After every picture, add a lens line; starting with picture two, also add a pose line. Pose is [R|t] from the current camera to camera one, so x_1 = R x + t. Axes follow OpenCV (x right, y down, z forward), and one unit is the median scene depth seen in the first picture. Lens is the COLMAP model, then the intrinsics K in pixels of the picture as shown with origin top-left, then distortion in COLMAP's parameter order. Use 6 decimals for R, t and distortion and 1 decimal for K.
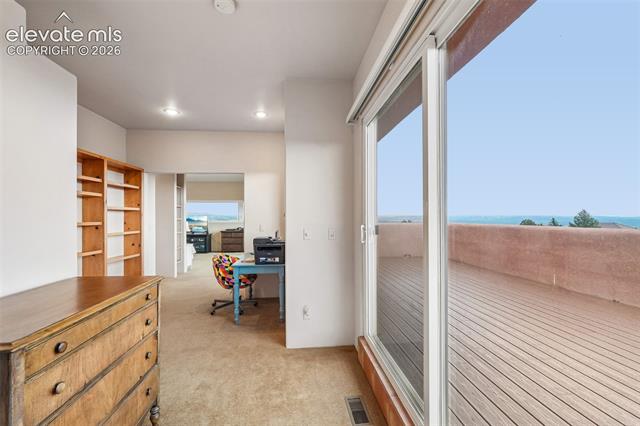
lens RADIAL K [[280.0, 0, 319.7], [0, 280.0, 214.7], [0, 0, 1]] dist [0.003207, 0.000890]
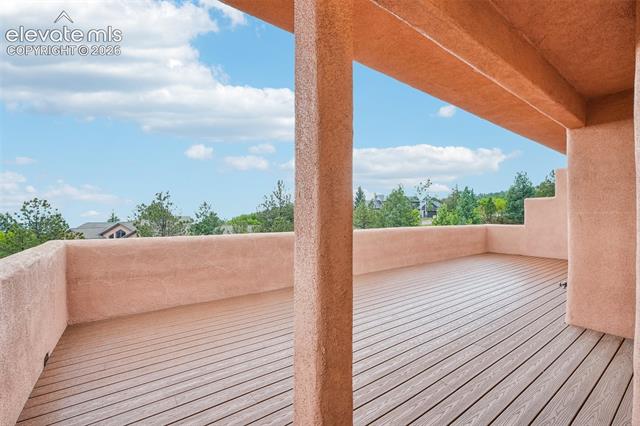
lens RADIAL K [[280.0, 0, 318.9], [0, 280.0, 217.6], [0, 0, 1]] dist [0.003207, 0.000890]
pose [[-0.506613, 0.007124, 0.862144, -0.144296], [0.003658, 0.999975, -0.006113, -0.003522], [-0.862166, 0.000057, -0.506626, 1.374316]]
